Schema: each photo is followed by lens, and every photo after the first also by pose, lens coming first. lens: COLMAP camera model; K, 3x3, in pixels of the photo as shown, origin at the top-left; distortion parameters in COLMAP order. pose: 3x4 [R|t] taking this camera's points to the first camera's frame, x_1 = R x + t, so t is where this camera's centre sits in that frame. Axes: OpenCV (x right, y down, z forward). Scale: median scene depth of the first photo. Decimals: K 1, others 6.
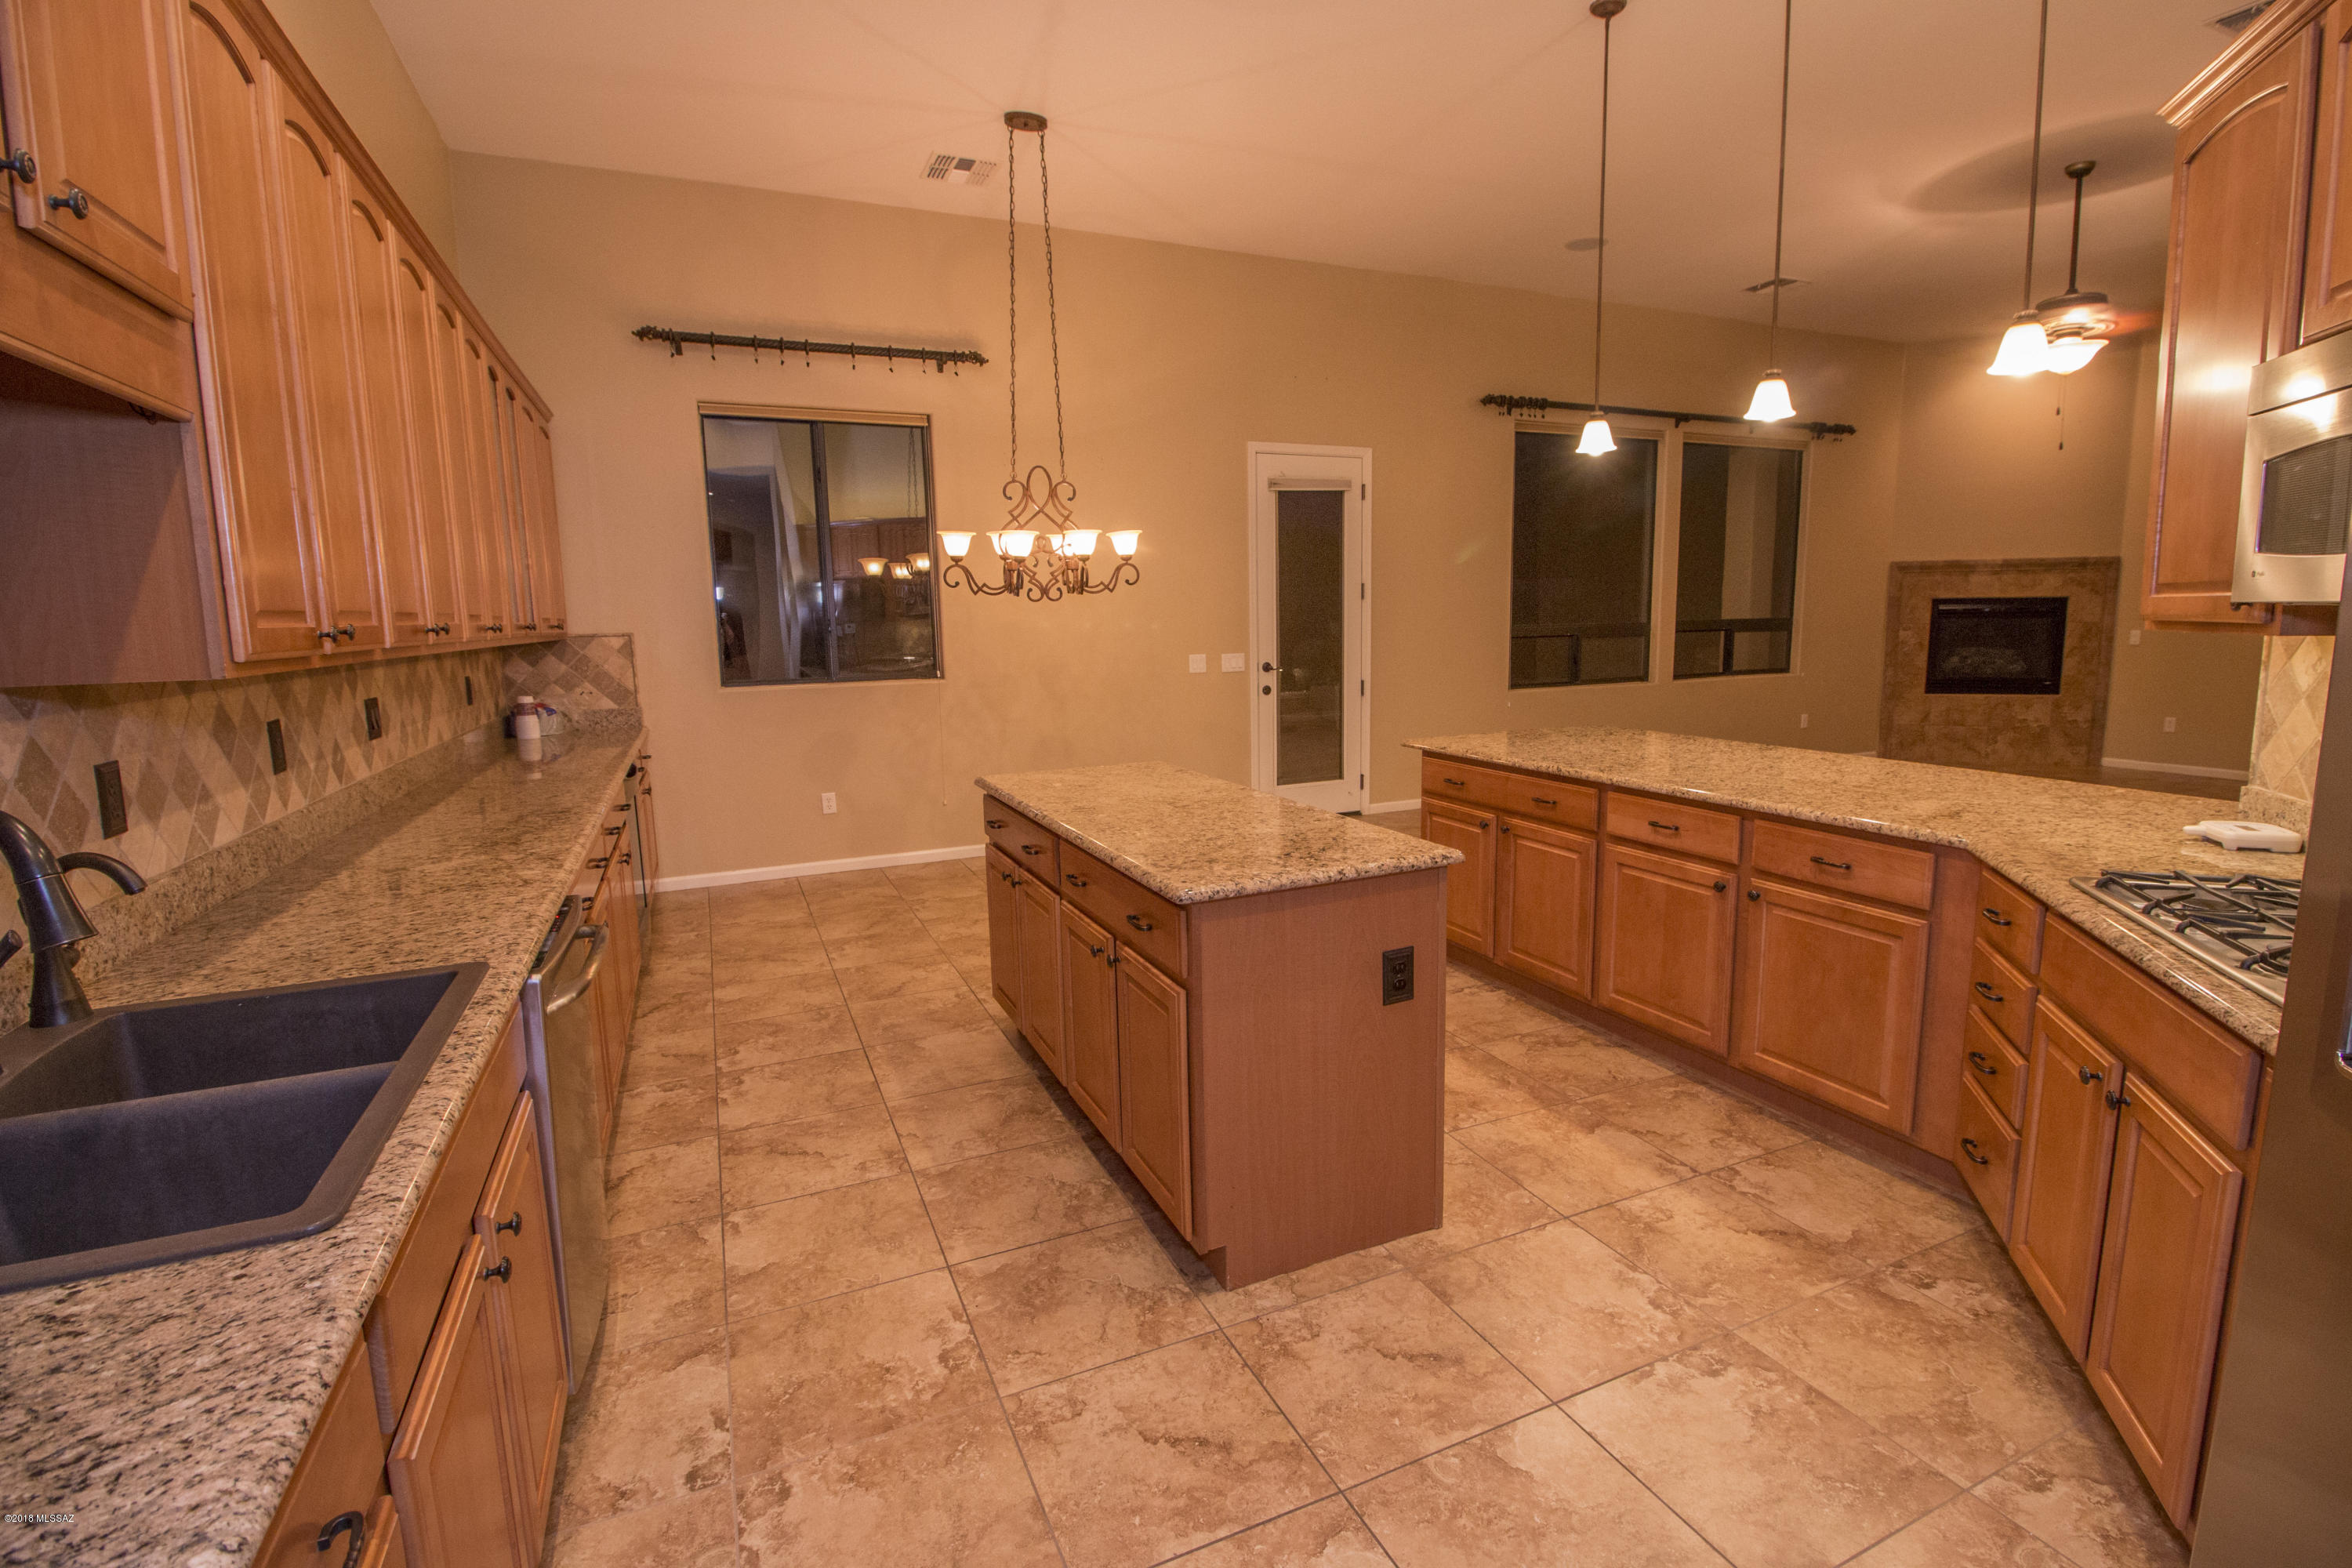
lens RADIAL K [[1097.6, 0, 1224.9], [0, 1097.6, 758.4], [0, 0, 1]] dist [0.006422, -0.013837]
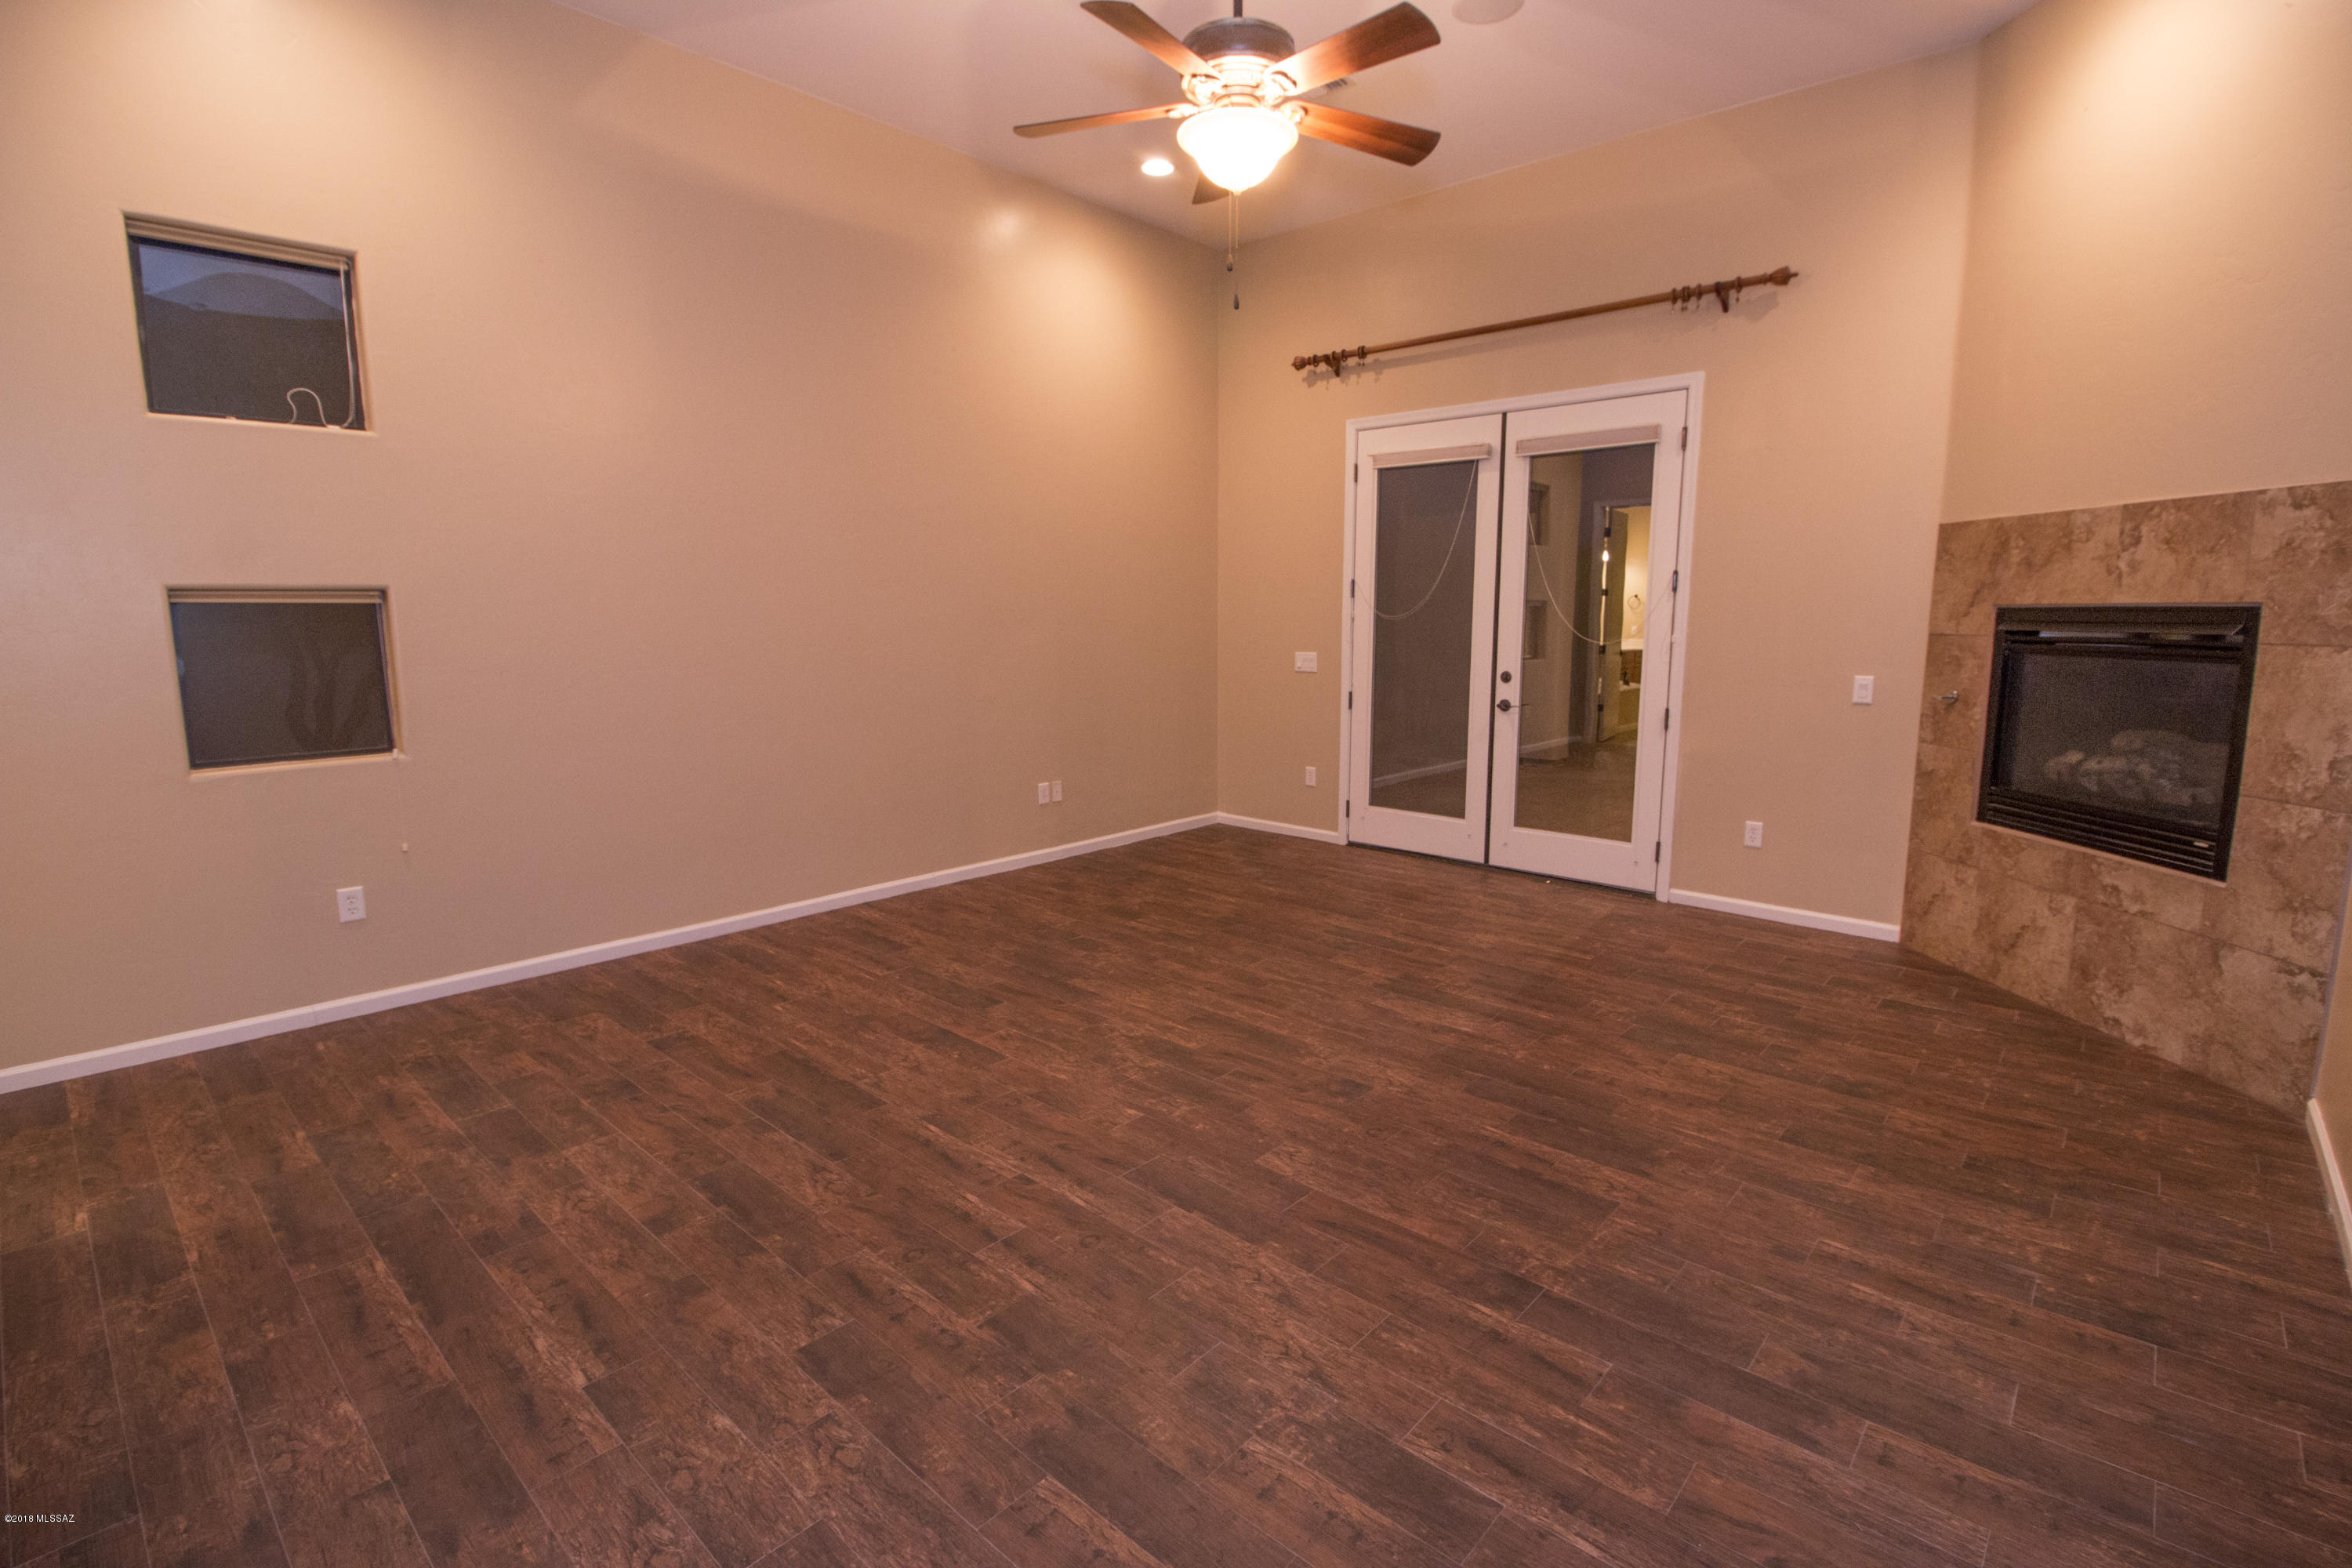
lens RADIAL K [[1097.6, 0, 1200.5], [0, 1097.6, 767.4], [0, 0, 1]] dist [0.006422, -0.013837]
pose [[0.374845, 0.150462, -0.914796, 1.817976], [-0.129624, 0.985556, 0.108986, -0.172375], [0.917981, 0.077727, 0.388934, 1.058709]]
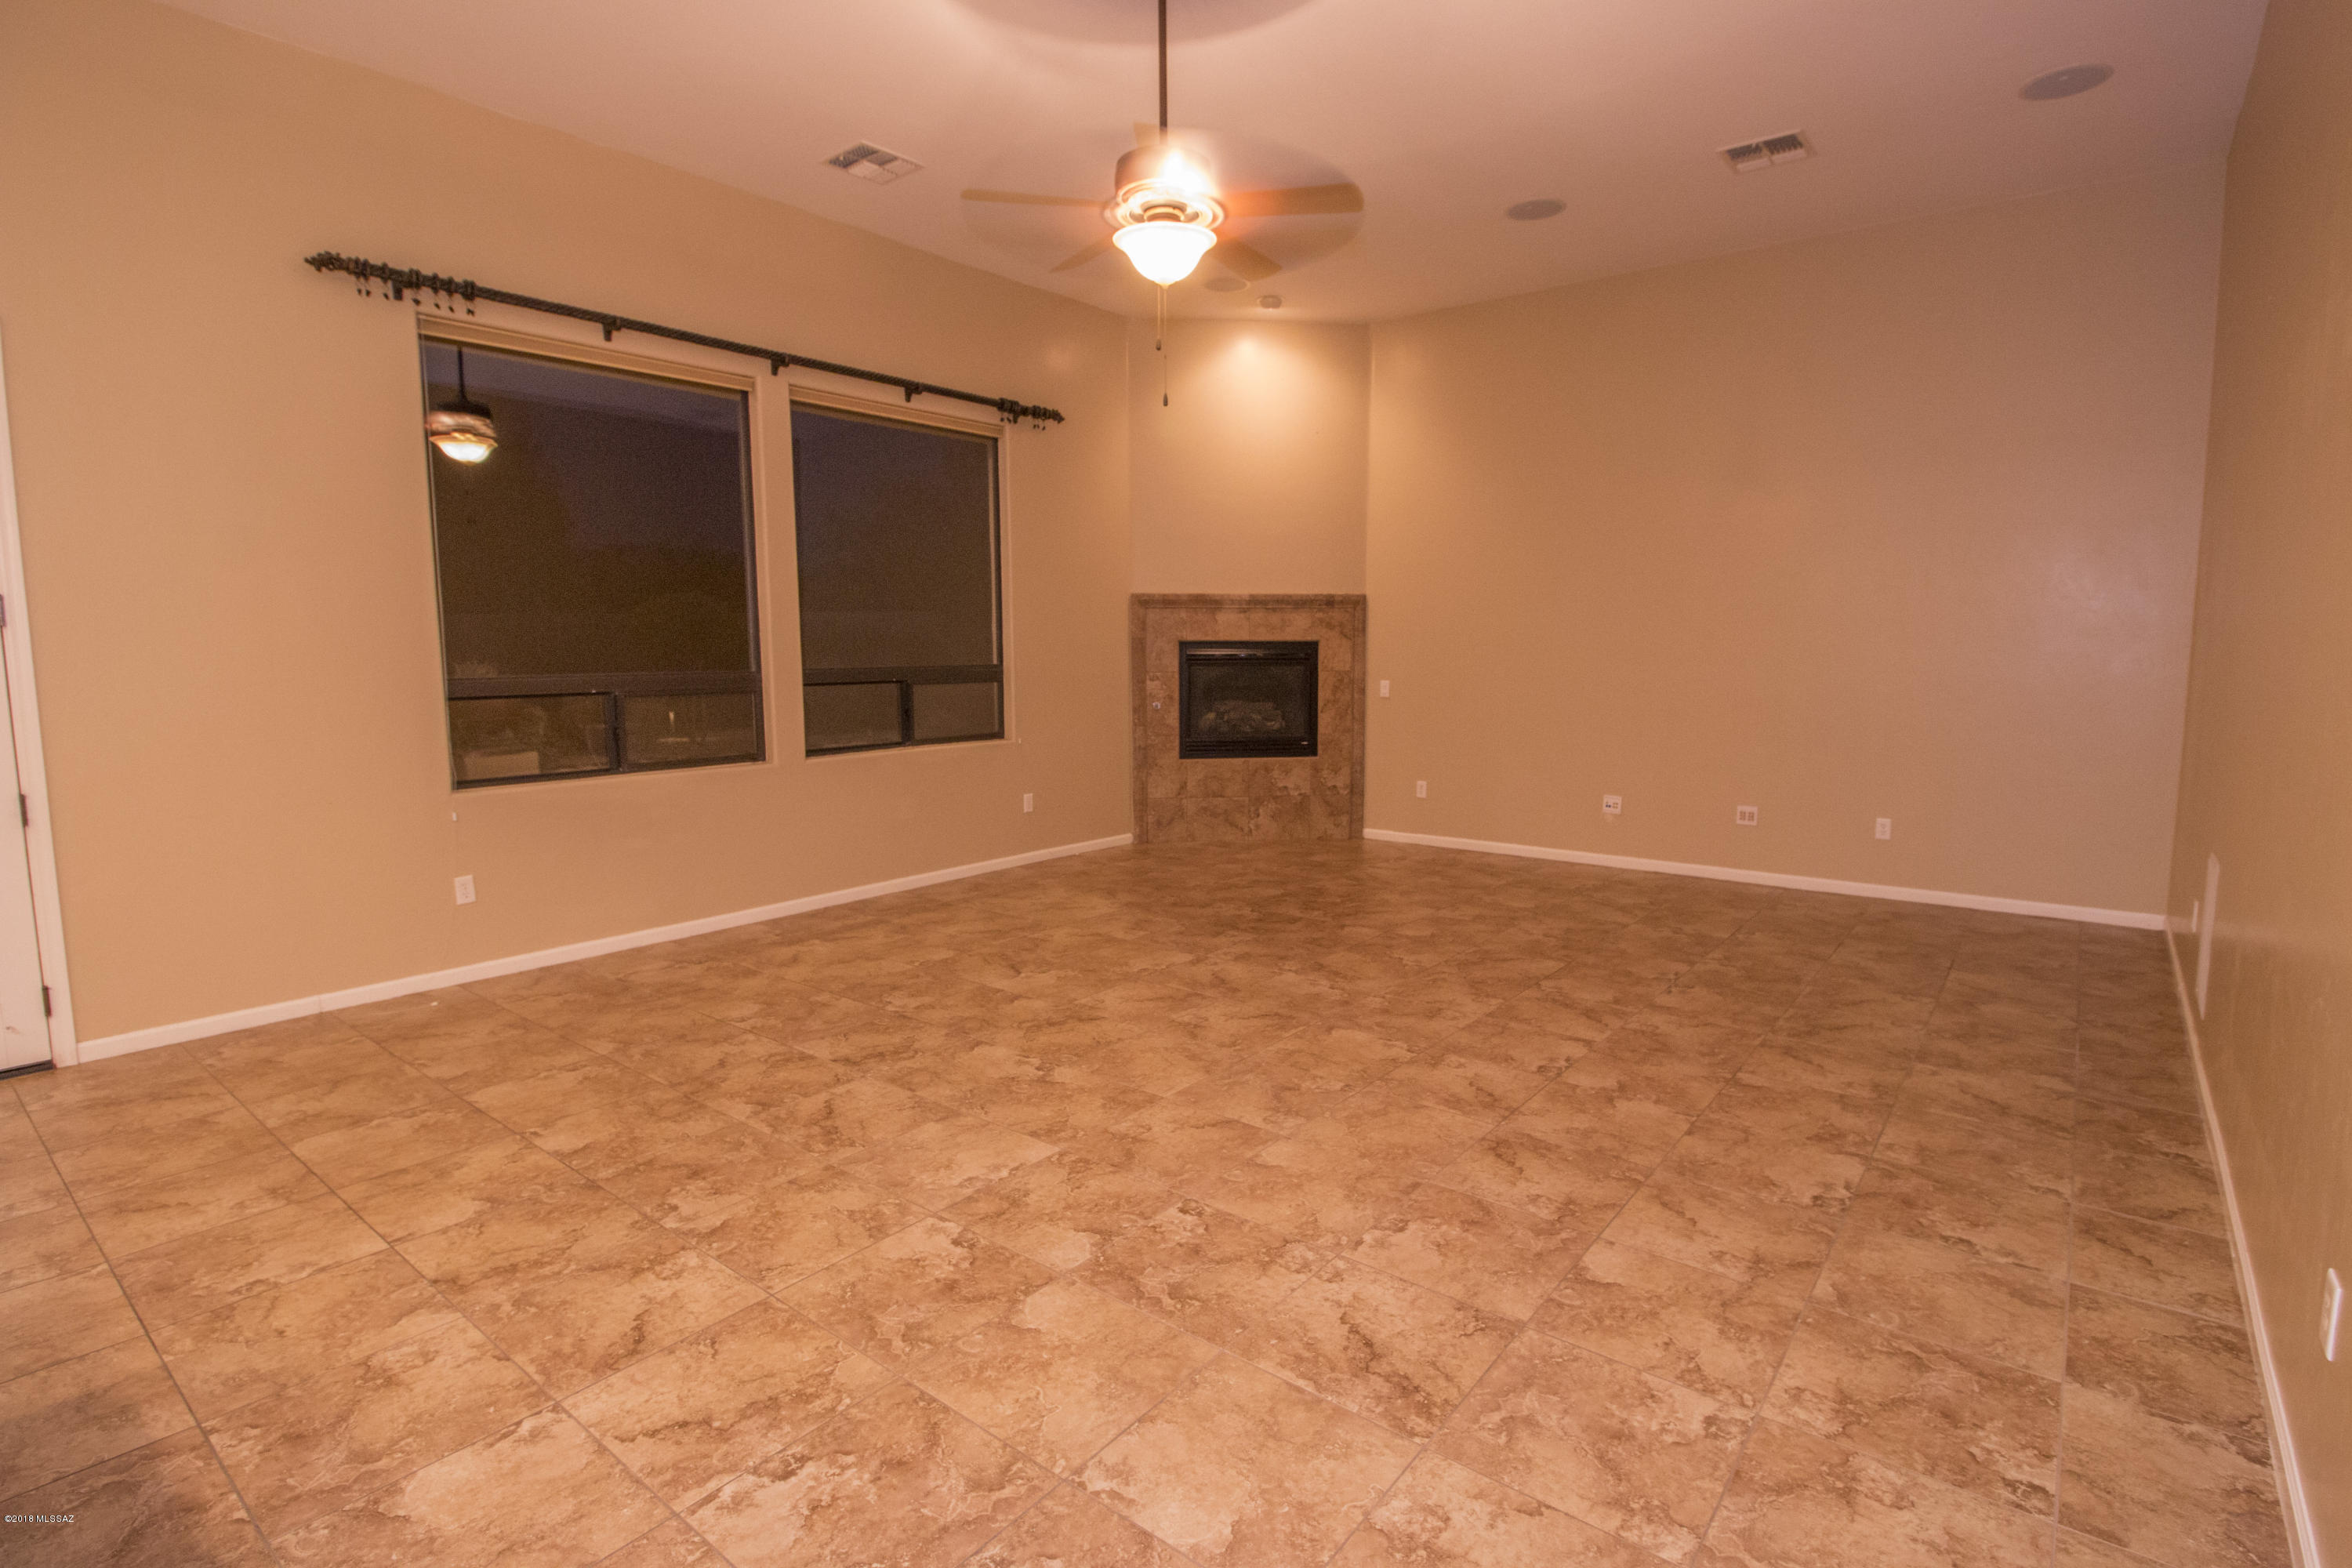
lens RADIAL K [[1130.4, 0, 1233.2], [0, 1130.4, 778.9], [0, 0, 1]] dist [-0.010042, -0.007196]
pose [[0.887377, -0.040318, 0.459279, 0.576639], [0.048189, 0.998823, -0.005425, -0.074717], [-0.458520, 0.026947, 0.888276, 0.488336]]
